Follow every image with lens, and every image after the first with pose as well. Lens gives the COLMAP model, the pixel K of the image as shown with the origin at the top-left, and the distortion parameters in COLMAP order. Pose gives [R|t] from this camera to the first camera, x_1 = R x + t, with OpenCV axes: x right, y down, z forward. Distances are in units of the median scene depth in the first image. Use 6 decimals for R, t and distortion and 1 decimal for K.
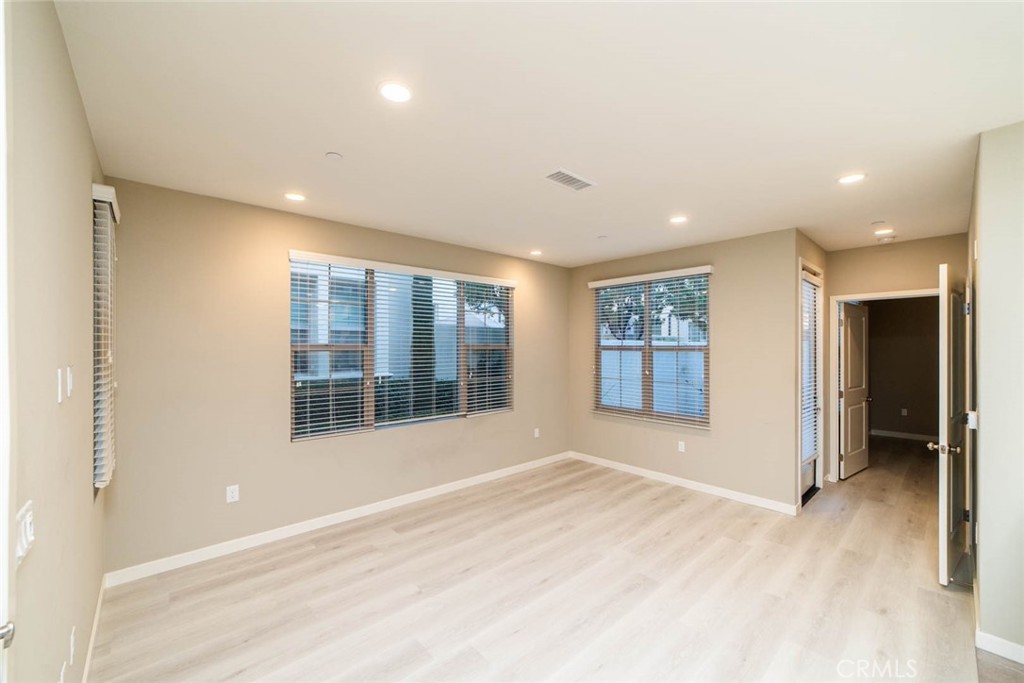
lens RADIAL K [[393.3, 0, 510.8], [0, 393.3, 345.3], [0, 0, 1]] dist [-0.013237, 0.002842]
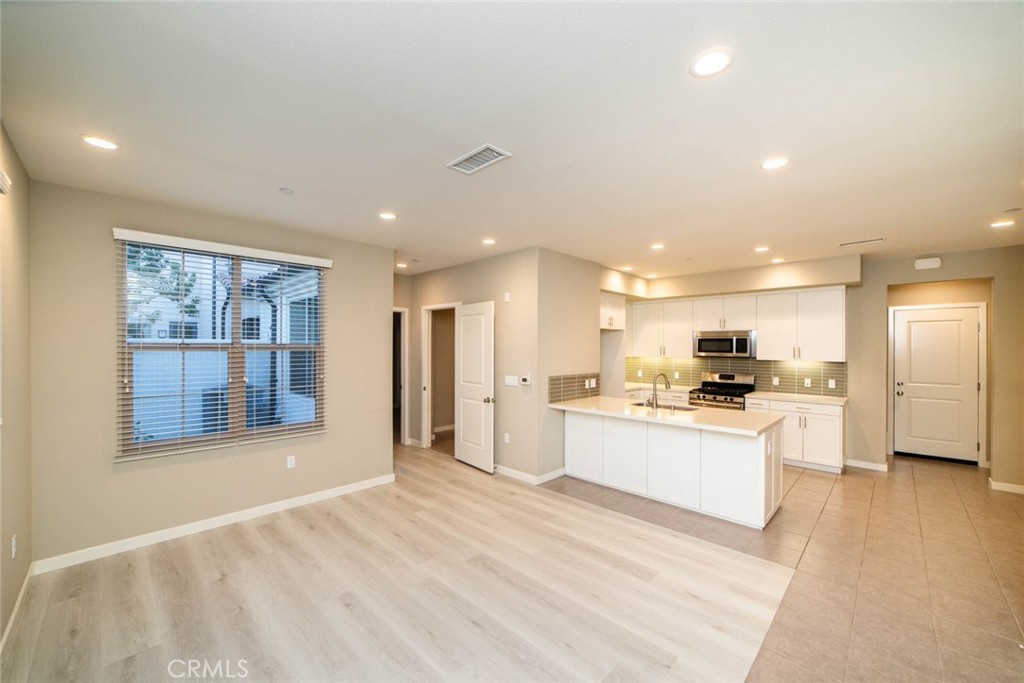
lens RADIAL K [[393.3, 0, 510.1], [0, 393.3, 344.6], [0, 0, 1]] dist [-0.013237, 0.002842]
pose [[-0.036693, 0.003419, 0.999321, -0.528316], [-0.003569, 0.999987, -0.003553, 0.005825], [-0.999320, -0.003697, -0.036681, 0.675311]]
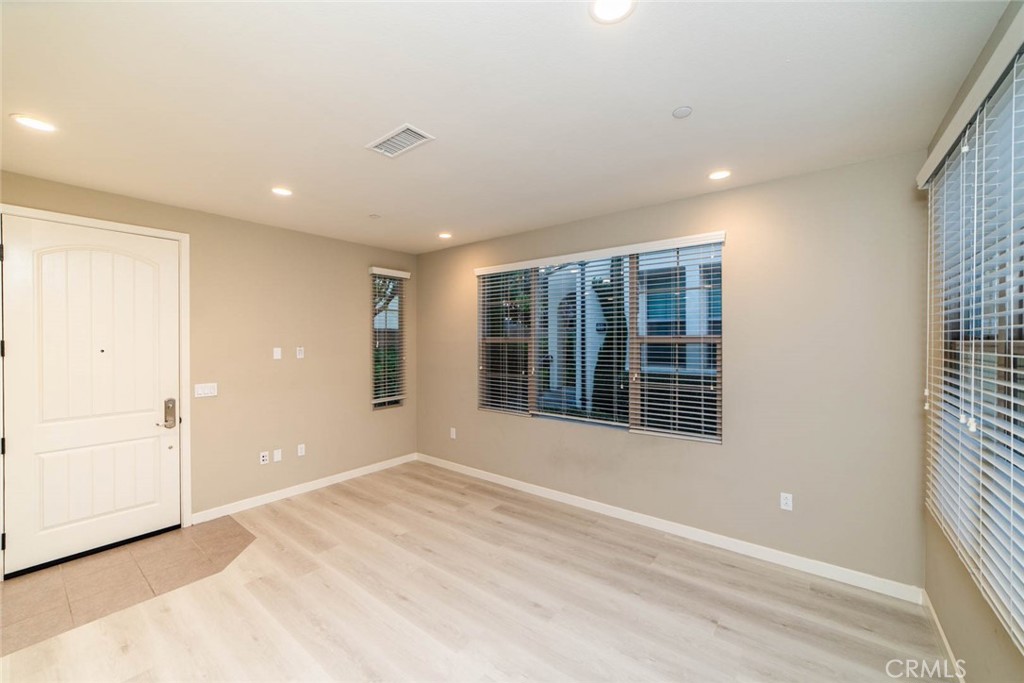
lens RADIAL K [[393.3, 0, 516.9], [0, 393.3, 341.7], [0, 0, 1]] dist [-0.013237, 0.002842]
pose [[0.198785, 0.006305, -0.980023, 0.722006], [0.003329, 0.999969, 0.007109, 0.000147], [0.980037, -0.004676, 0.198758, 0.760831]]
